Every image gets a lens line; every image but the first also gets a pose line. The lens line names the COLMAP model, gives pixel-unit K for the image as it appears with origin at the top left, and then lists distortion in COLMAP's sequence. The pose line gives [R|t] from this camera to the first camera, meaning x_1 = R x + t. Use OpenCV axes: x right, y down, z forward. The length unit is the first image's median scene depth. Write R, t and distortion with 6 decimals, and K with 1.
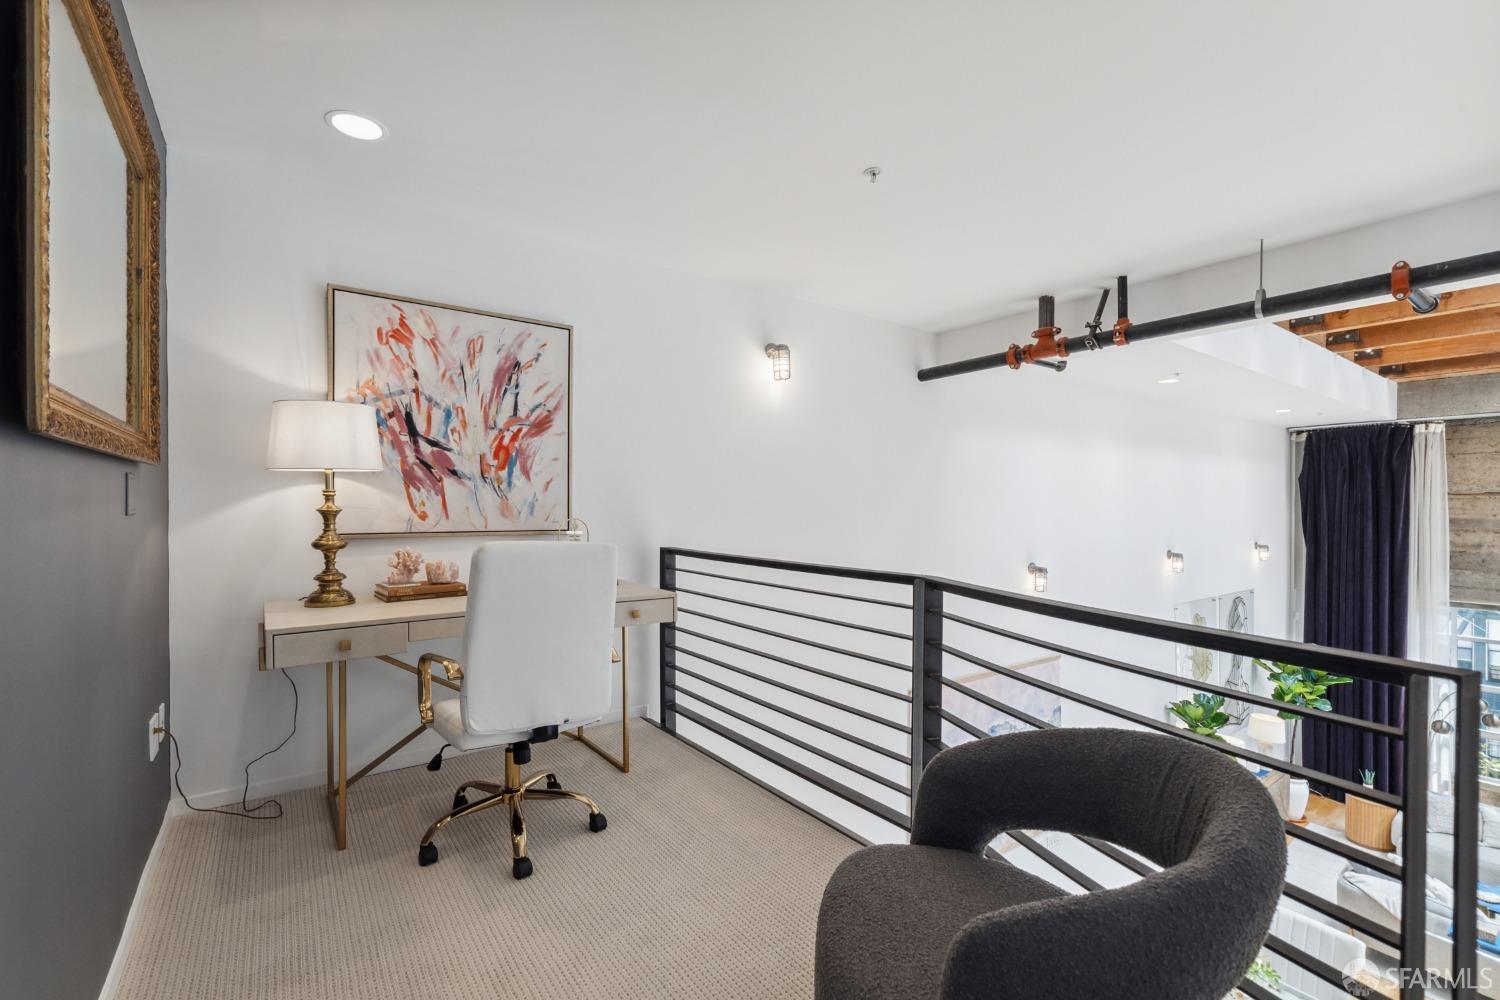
lens RADIAL K [[651.5, 0, 738.3], [0, 651.5, 505.3], [0, 0, 1]] dist [0.004169, -0.000072]
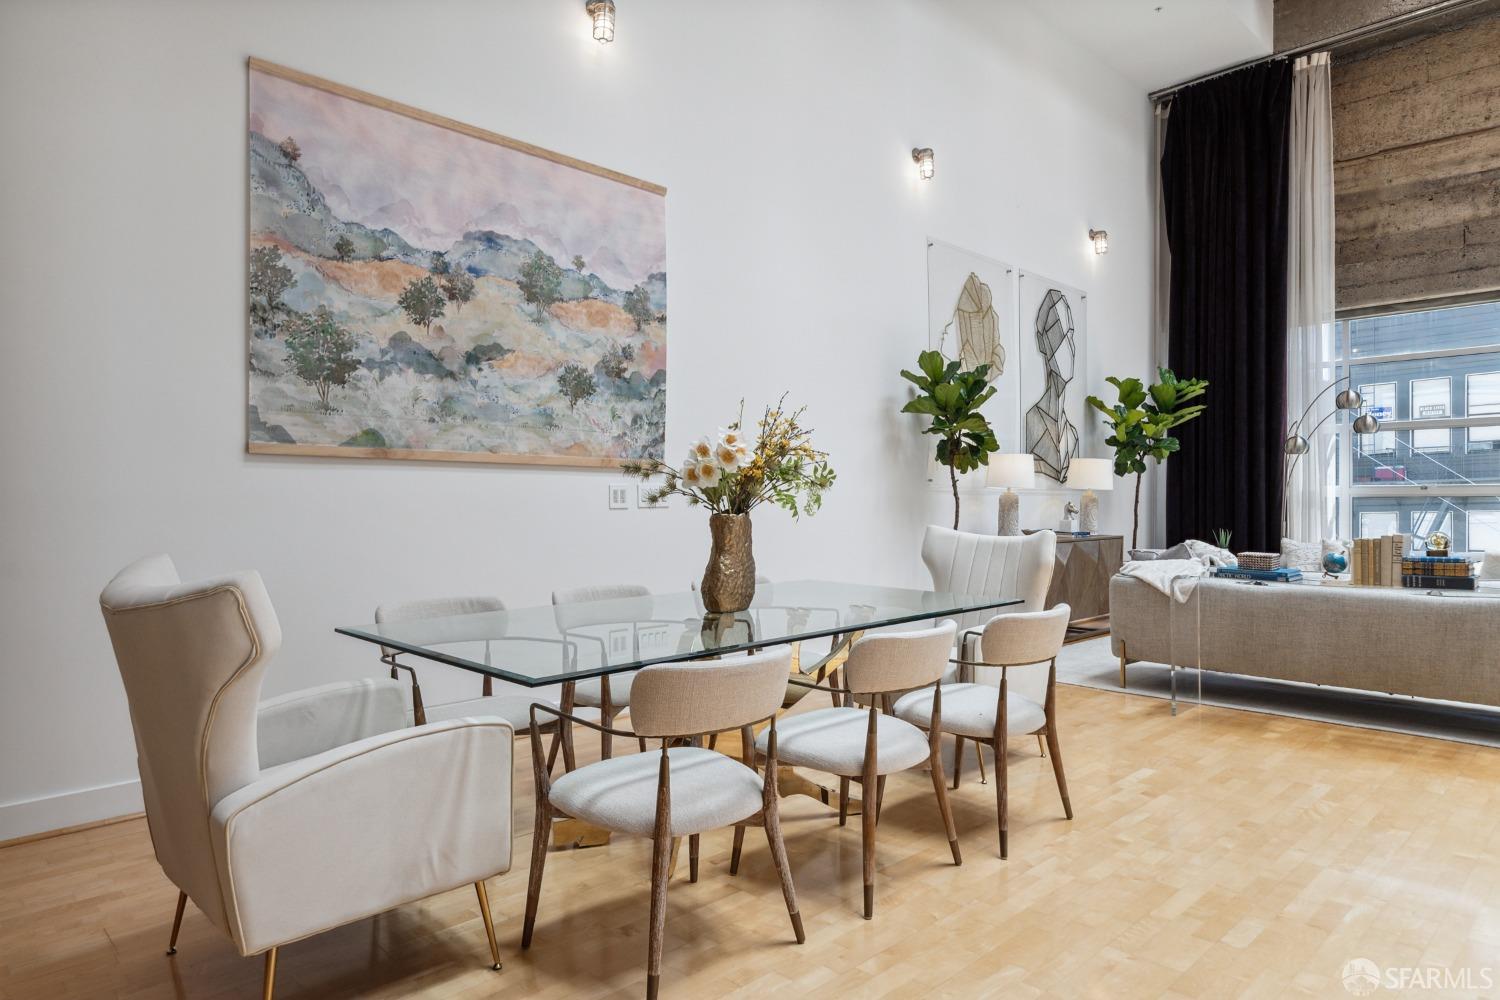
lens RADIAL K [[888.1, 0, 752.2], [0, 888.1, 511.2], [0, 0, 1]] dist [0.002582, -0.001401]
pose [[0.990612, -0.001180, 0.136695, 0.324562], [0.001134, 0.999999, 0.000420, 0.361742], [-0.136696, -0.000261, 0.990613, 0.133091]]
